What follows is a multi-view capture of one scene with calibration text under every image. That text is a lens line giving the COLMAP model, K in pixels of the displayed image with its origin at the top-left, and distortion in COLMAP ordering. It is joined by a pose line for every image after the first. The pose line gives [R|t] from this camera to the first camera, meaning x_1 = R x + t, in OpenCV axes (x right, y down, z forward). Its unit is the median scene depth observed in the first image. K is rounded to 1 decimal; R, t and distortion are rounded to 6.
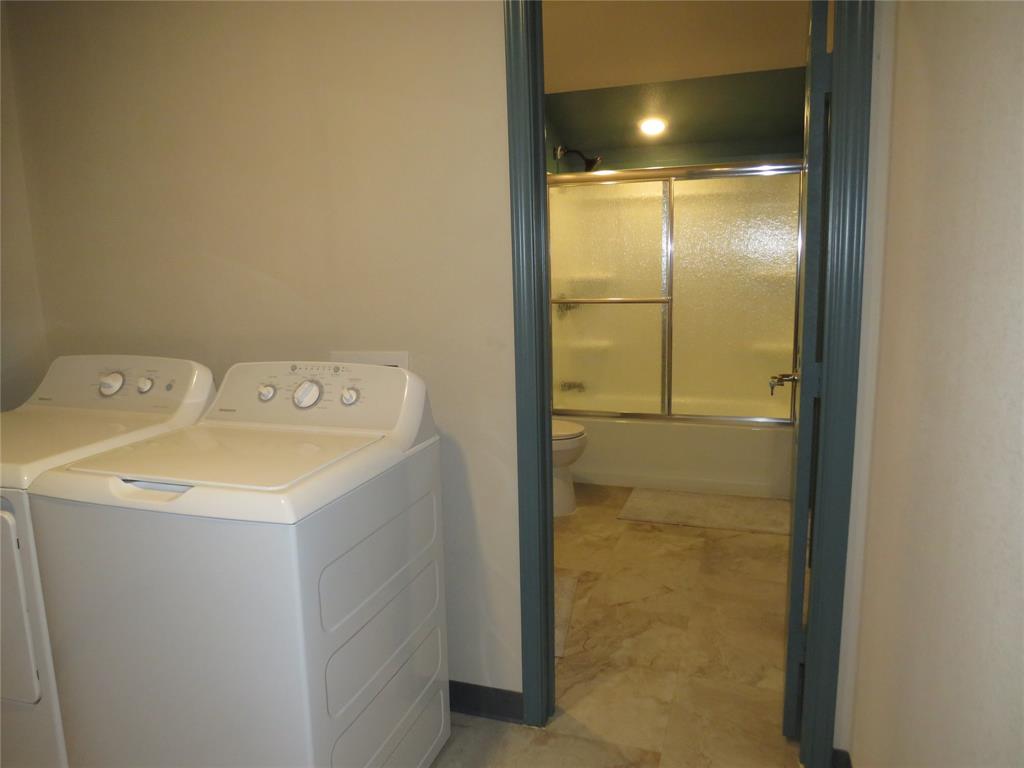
lens RADIAL K [[769.0, 0, 510.8], [0, 769.0, 388.7], [0, 0, 1]] dist [-0.002693, 0.001524]
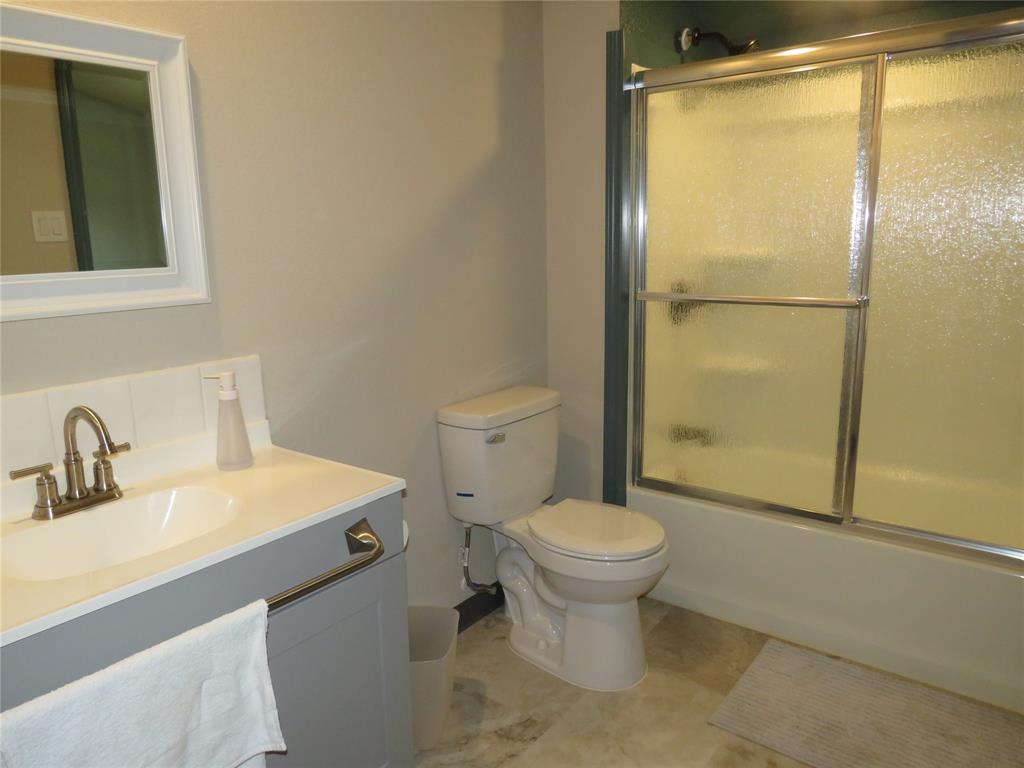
lens RADIAL K [[735.8, 0, 511.5], [0, 735.8, 381.7], [0, 0, 1]] dist [-0.029612, 0.029155]
pose [[0.945274, 0.067872, -0.319140, 0.141012], [-0.055044, 0.997278, 0.049056, -0.071571], [0.321601, -0.028805, 0.946437, 0.448300]]
